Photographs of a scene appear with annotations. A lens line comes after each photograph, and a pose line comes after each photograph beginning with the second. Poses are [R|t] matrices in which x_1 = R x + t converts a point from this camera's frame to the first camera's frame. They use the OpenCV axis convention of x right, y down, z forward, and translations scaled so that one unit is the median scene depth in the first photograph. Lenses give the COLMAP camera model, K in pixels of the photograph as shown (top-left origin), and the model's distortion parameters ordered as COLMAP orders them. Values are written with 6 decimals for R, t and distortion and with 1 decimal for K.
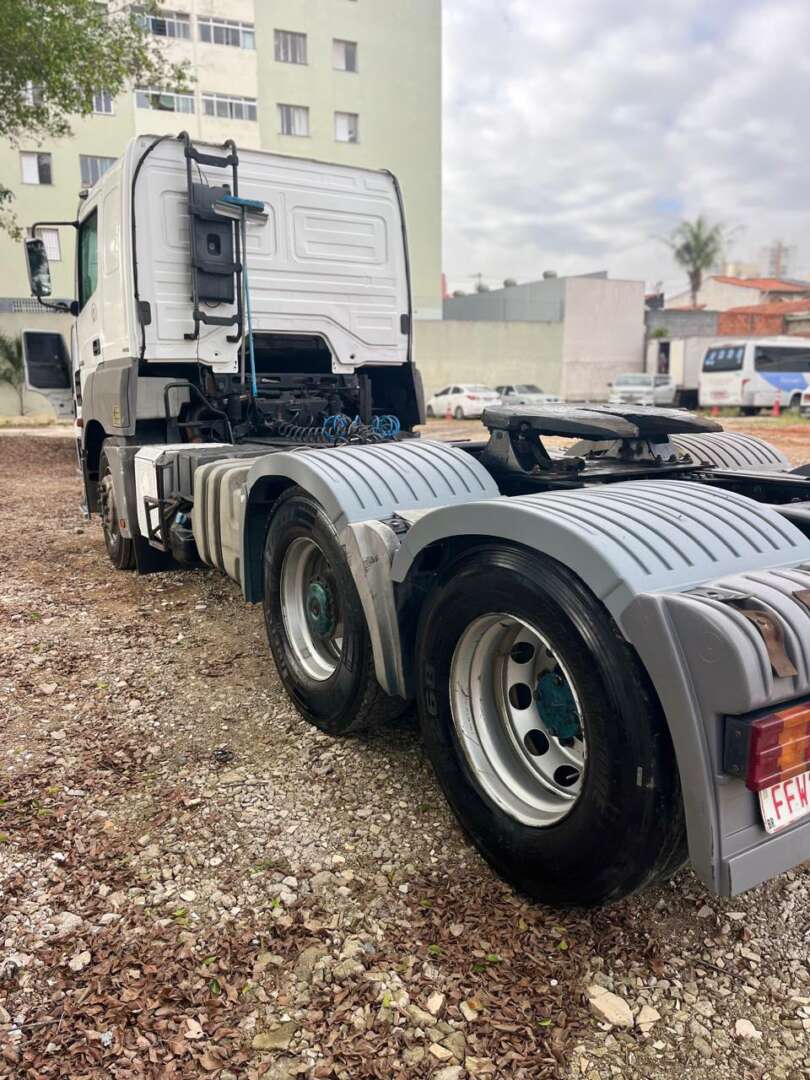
lens RADIAL K [[822.7, 0, 409.8], [0, 822.7, 543.2], [0, 0, 1]] dist [0.074853, -0.104417]
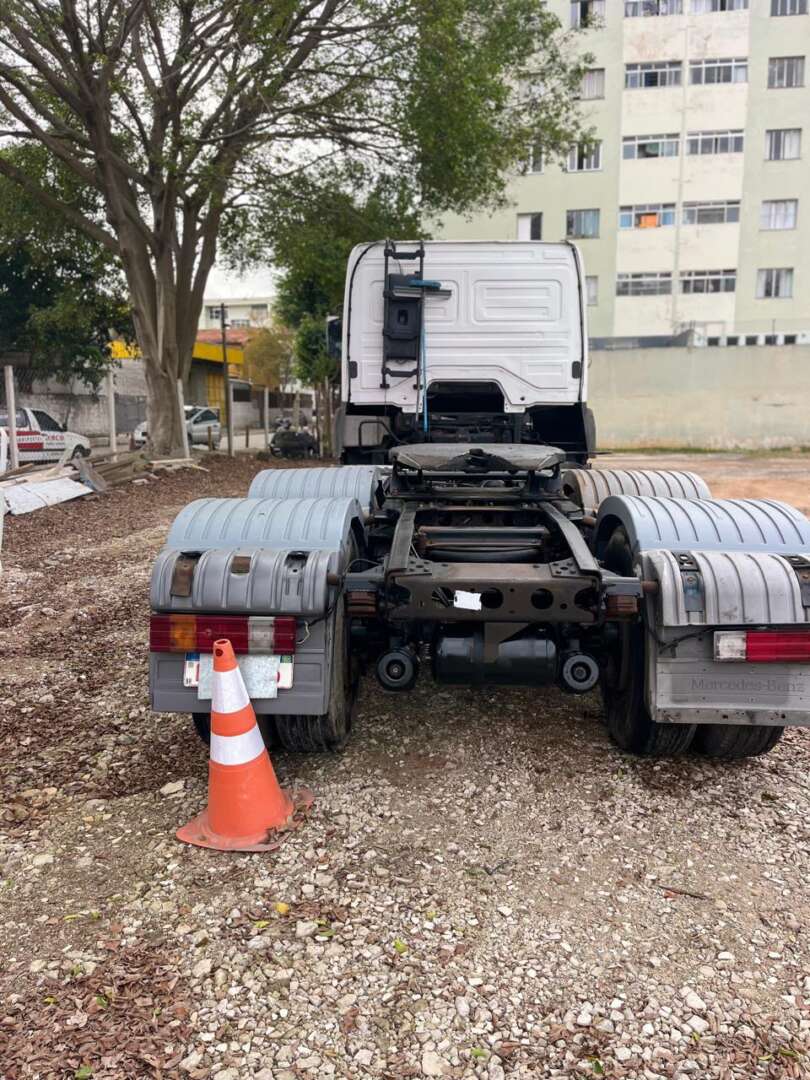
lens RADIAL K [[822.7, 0, 414.9], [0, 822.7, 537.6], [0, 0, 1]] dist [0.074853, -0.104417]
pose [[0.824304, 0.094045, -0.558282, 0.496048], [-0.115246, 0.993333, -0.002829, -0.006457], [0.554294, 0.066671, 0.829646, -0.058074]]
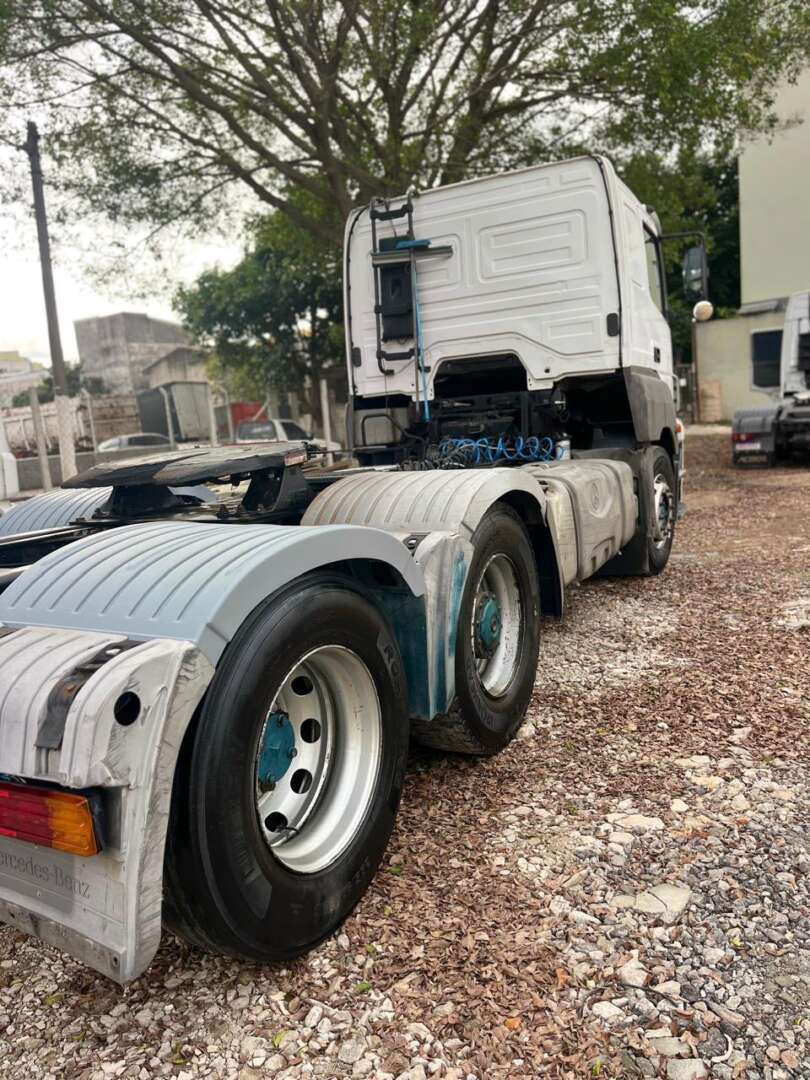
lens RADIAL K [[822.7, 0, 398.9], [0, 822.7, 536.3], [0, 0, 1]] dist [0.074853, -0.104417]
pose [[0.488465, 0.091608, -0.867762, 0.684230], [-0.087174, 0.994622, 0.055930, -0.081156], [0.868218, 0.048327, 0.493823, 0.419713]]
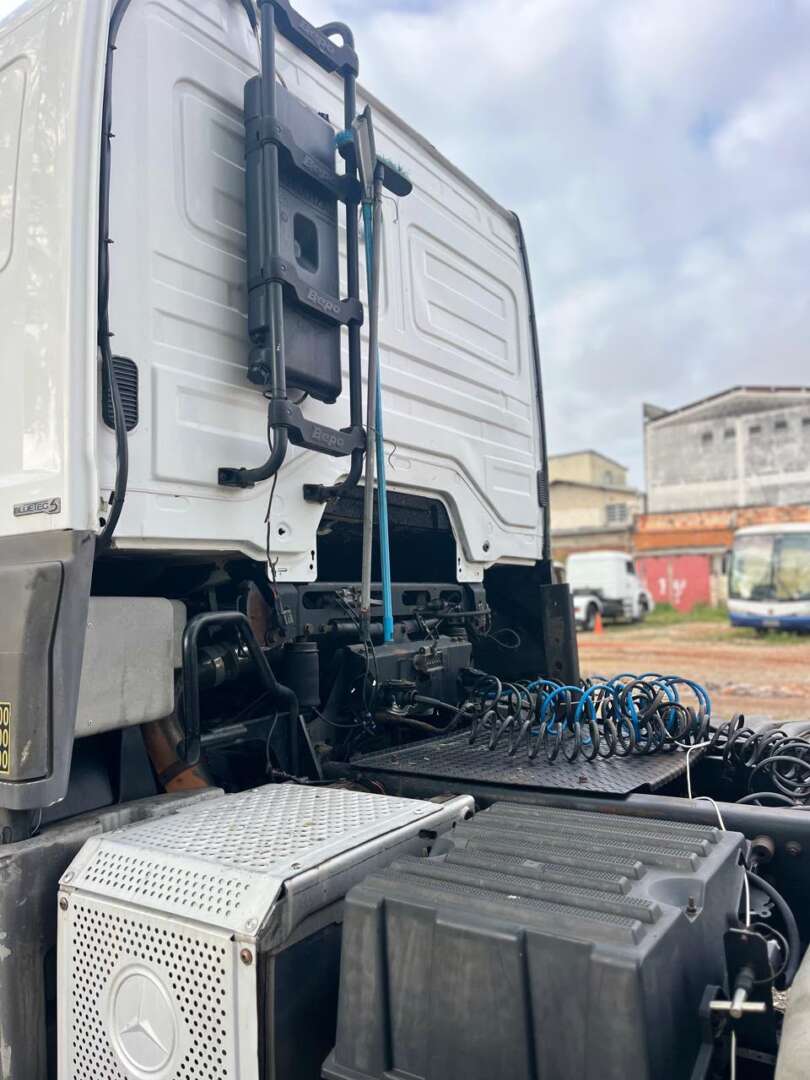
lens RADIAL K [[822.7, 0, 410.8], [0, 822.7, 540.7], [0, 0, 1]] dist [0.074853, -0.104417]
pose [[0.914098, 0.015401, 0.405200, -0.305732], [0.089468, 0.966991, -0.238587, -0.124552], [-0.395499, 0.254344, 0.882547, 0.618057]]
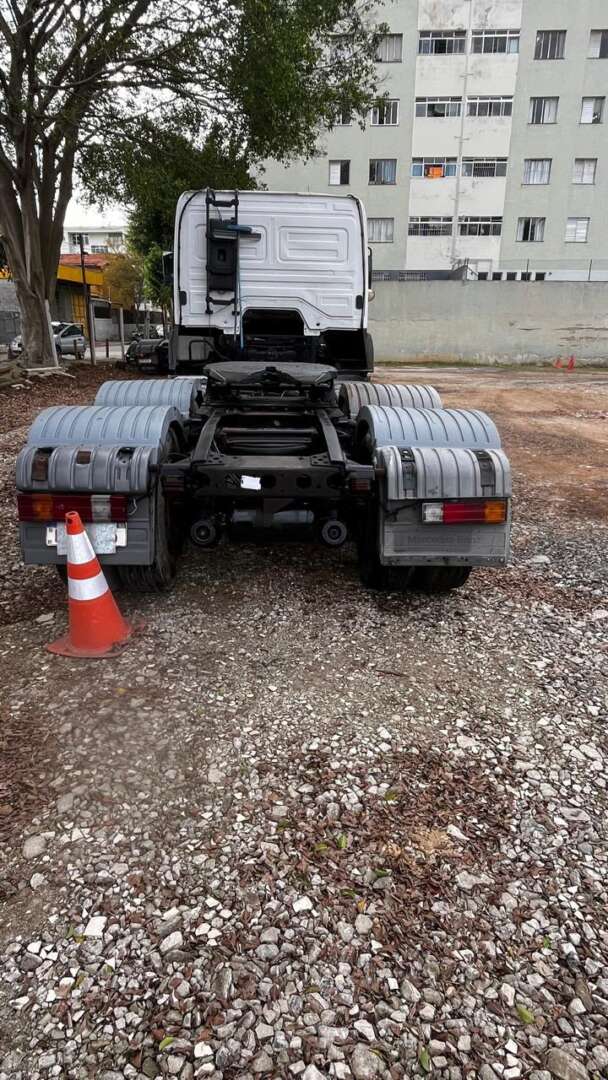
lens RADIAL K [[649.1, 0, 311.8], [0, 649.1, 536.1], [0, 0, 1]] dist [-0.004884, -0.000574]
pose [[0.871878, 0.171324, -0.458778, 0.548355], [-0.117313, 0.982601, 0.143992, -0.014028], [0.475464, -0.071723, 0.876806, -0.082027]]
